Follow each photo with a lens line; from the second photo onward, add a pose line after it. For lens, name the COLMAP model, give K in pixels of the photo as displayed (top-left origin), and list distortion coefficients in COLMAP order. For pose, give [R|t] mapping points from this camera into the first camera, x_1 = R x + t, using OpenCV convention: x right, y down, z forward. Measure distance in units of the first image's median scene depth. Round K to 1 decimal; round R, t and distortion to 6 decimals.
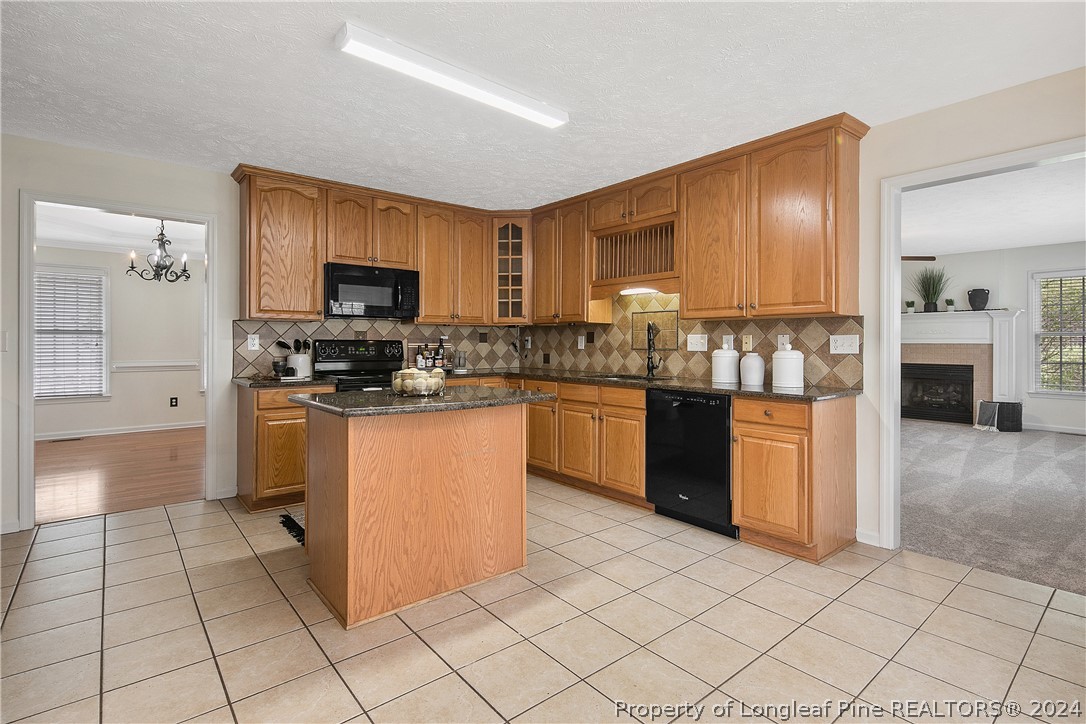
lens RADIAL K [[530.5, 0, 544.1], [0, 530.5, 353.1], [0, 0, 1]] dist [0.001551, -0.001039]
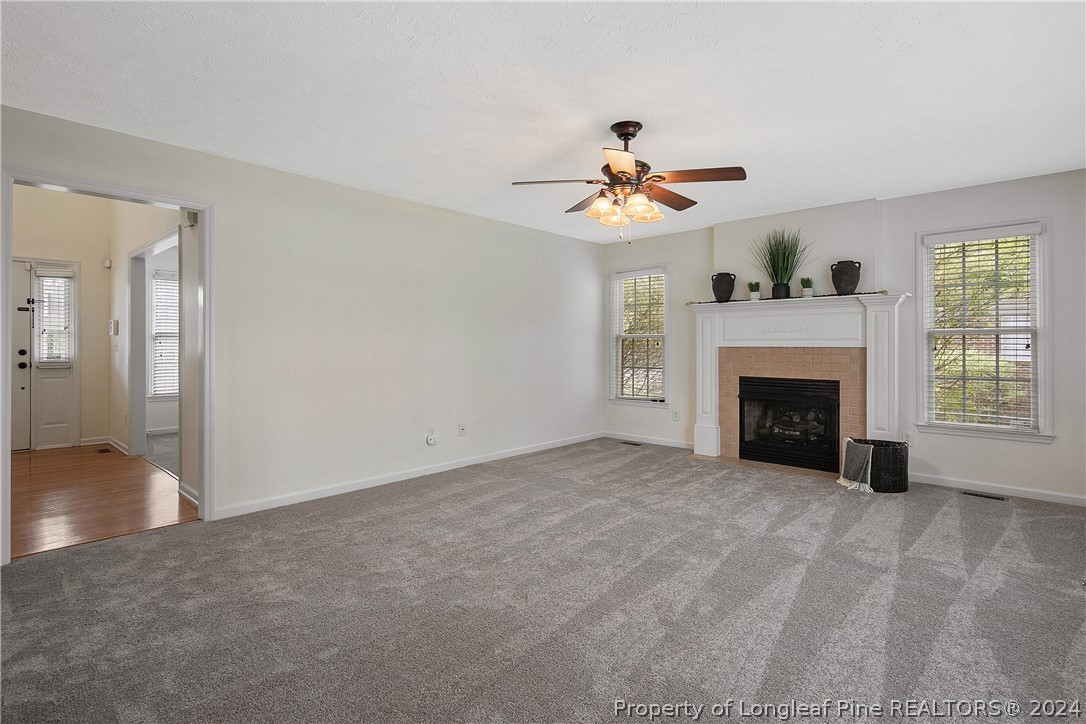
lens RADIAL K [[530.5, 0, 542.8], [0, 530.5, 356.5], [0, 0, 1]] dist [0.001551, -0.001039]
pose [[0.991637, -0.000960, 0.129057, 0.375335], [0.000905, 0.999999, 0.000483, -0.007465], [-0.129057, -0.000362, 0.991637, 0.415707]]
